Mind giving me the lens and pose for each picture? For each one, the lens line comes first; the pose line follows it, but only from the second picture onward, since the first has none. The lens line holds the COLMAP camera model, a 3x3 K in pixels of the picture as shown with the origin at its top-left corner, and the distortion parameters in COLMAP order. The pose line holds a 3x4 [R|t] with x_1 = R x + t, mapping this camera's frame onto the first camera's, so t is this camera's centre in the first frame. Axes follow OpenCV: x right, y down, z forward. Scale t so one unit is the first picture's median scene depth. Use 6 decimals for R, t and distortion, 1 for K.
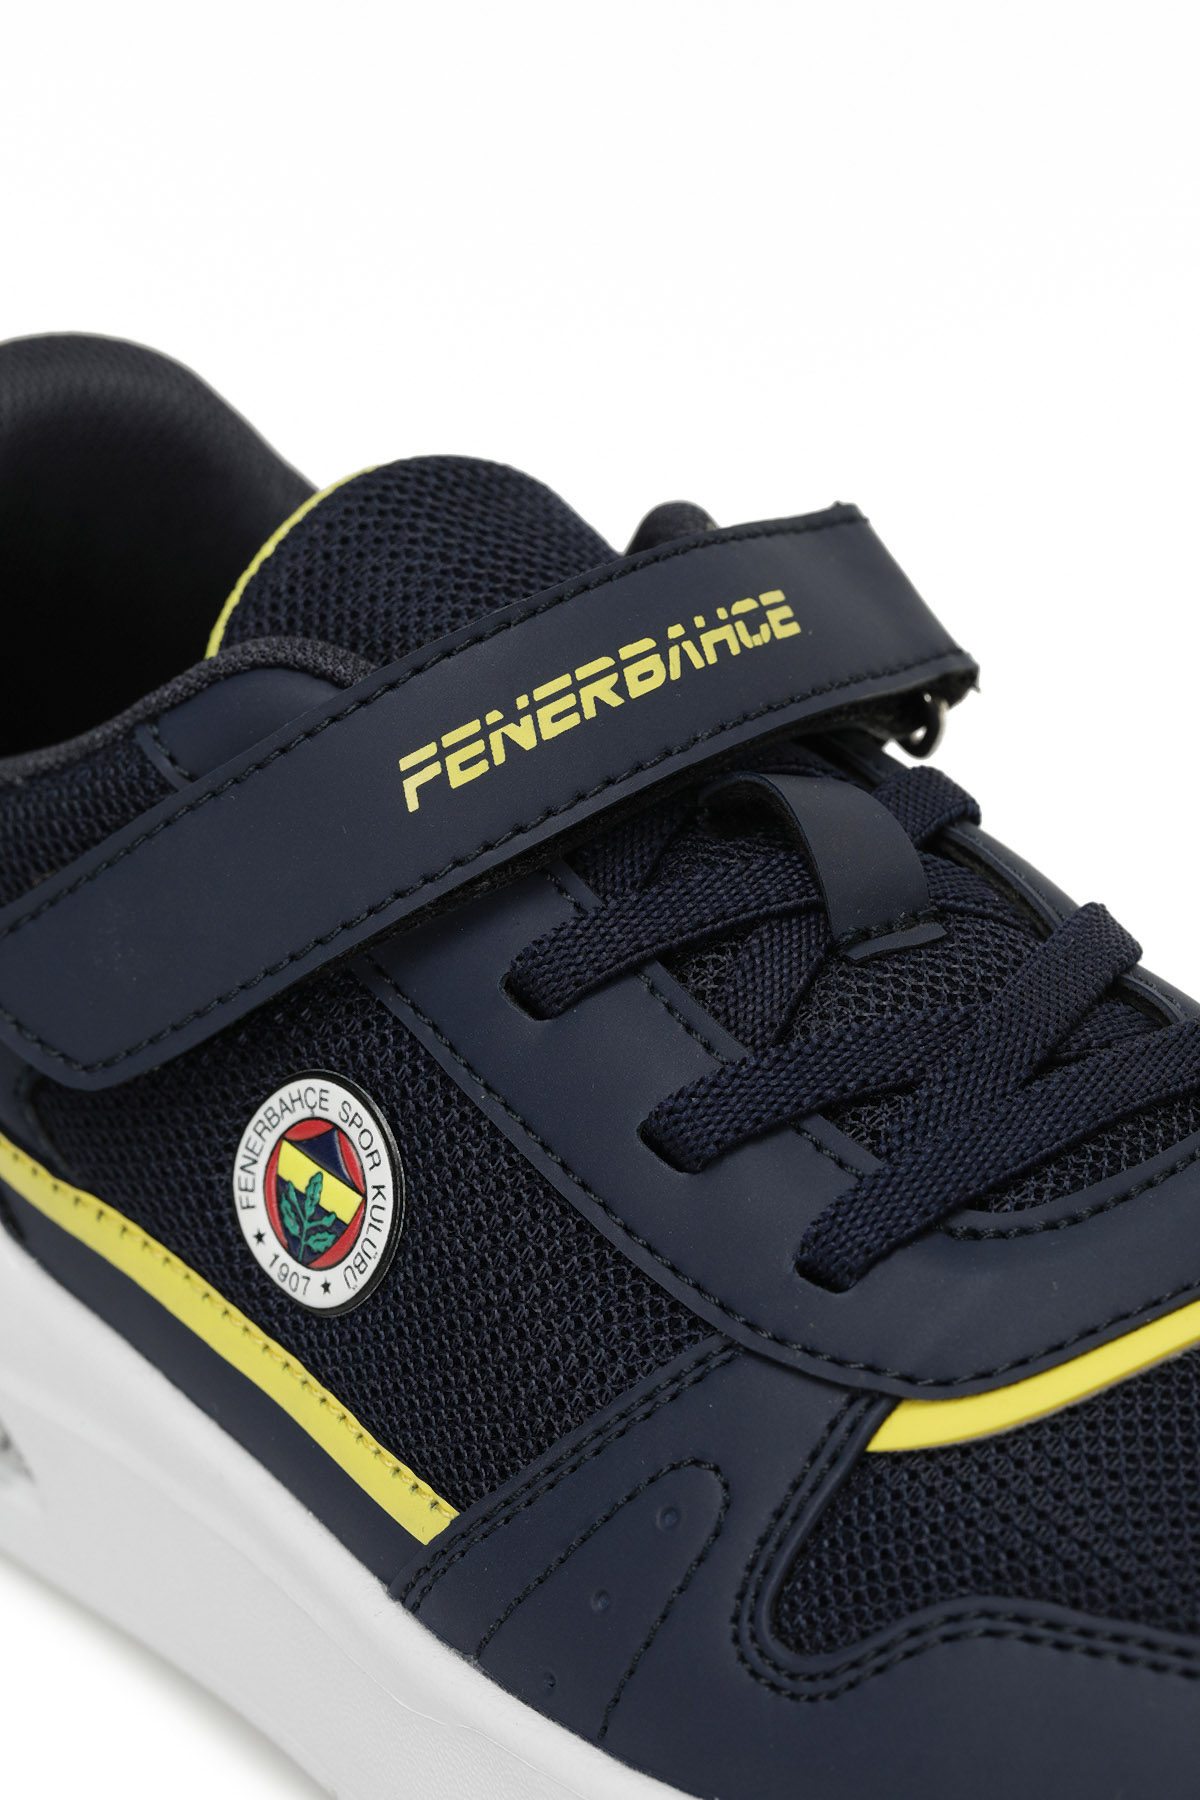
lens RADIAL K [[5804.5, 0, 597.0], [0, 5804.5, 901.0], [0, 0, 1]] dist [0.330789, 0.000000]
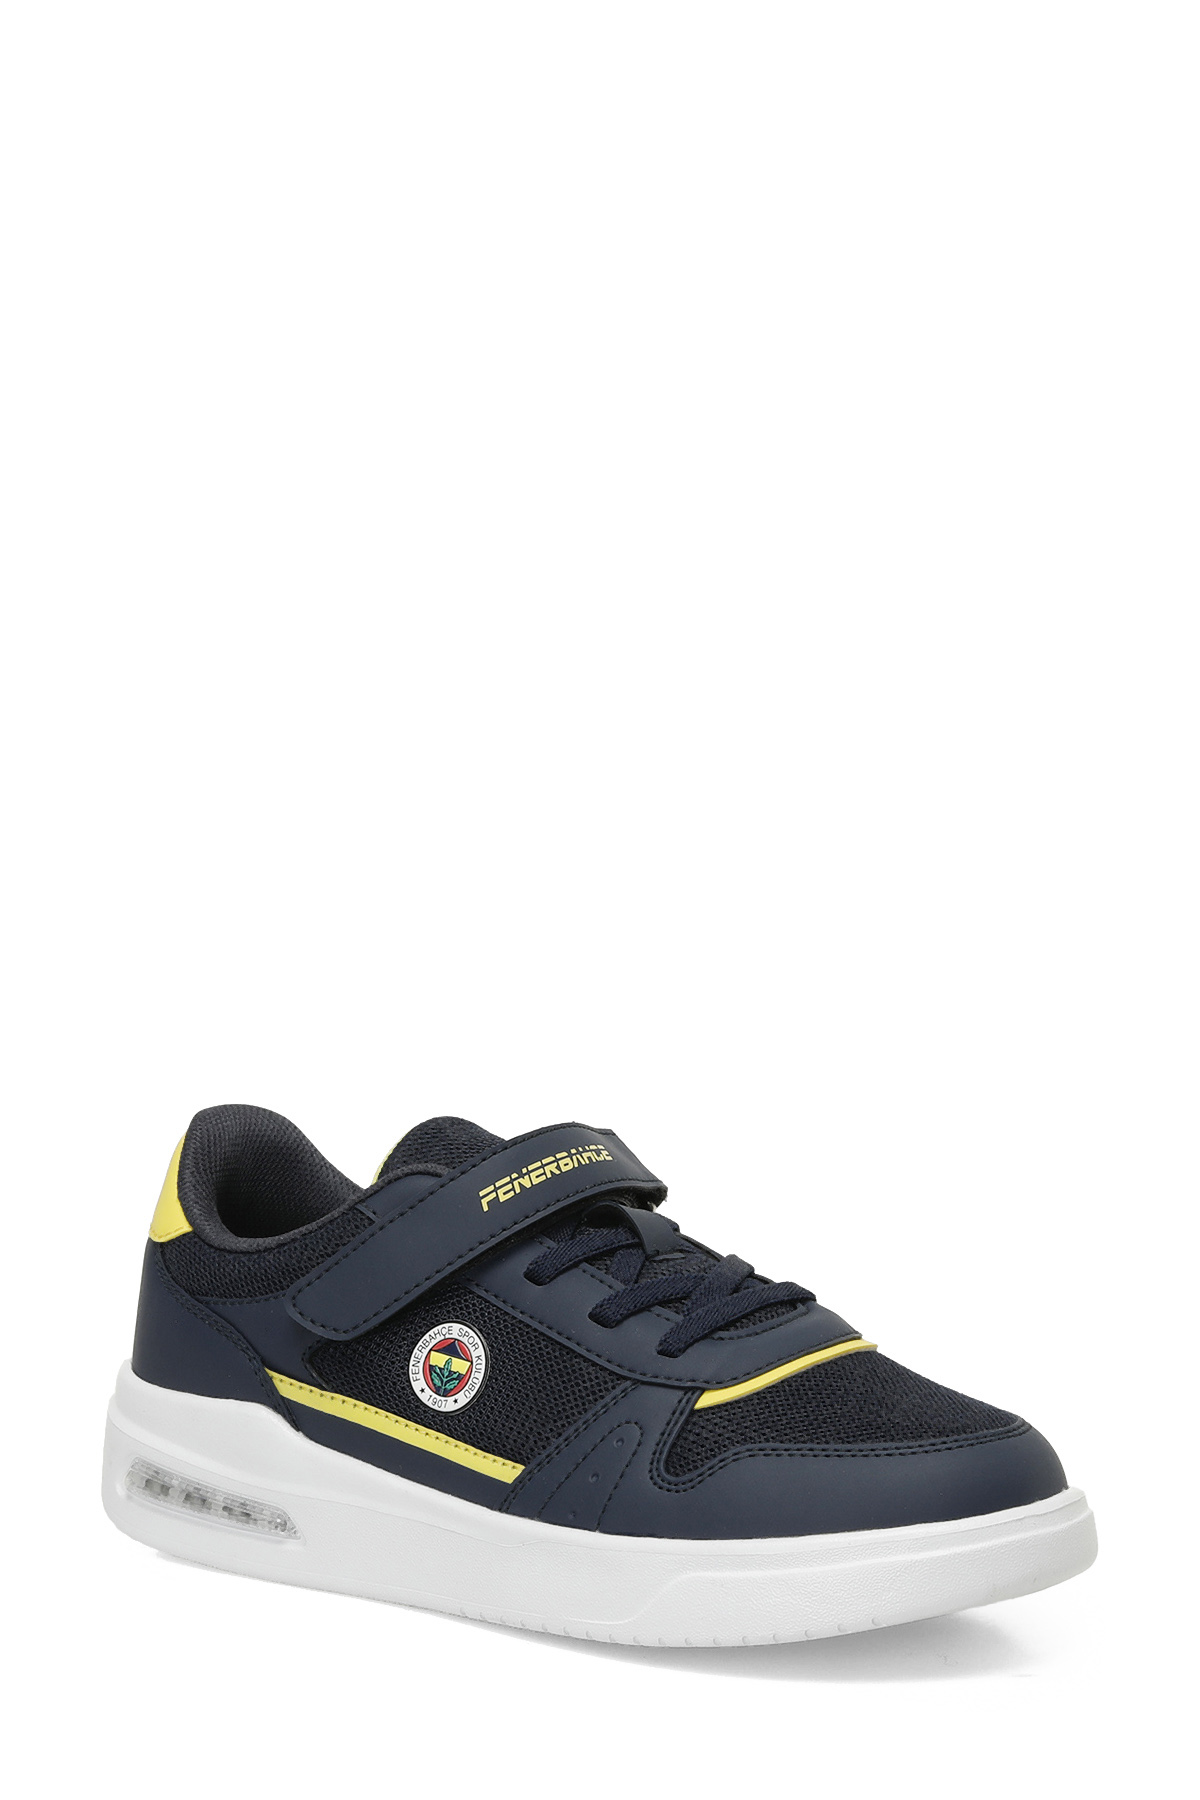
lens RADIAL K [[5804.5, 0, 604.2], [0, 5804.5, 897.5], [0, 0, 1]] dist [0.330789, 0.000000]
pose [[0.974234, 0.002897, 0.225523, -0.569675], [0.067632, 0.950150, -0.304369, 0.649461], [-0.215163, 0.311779, 0.925472, -1.473739]]
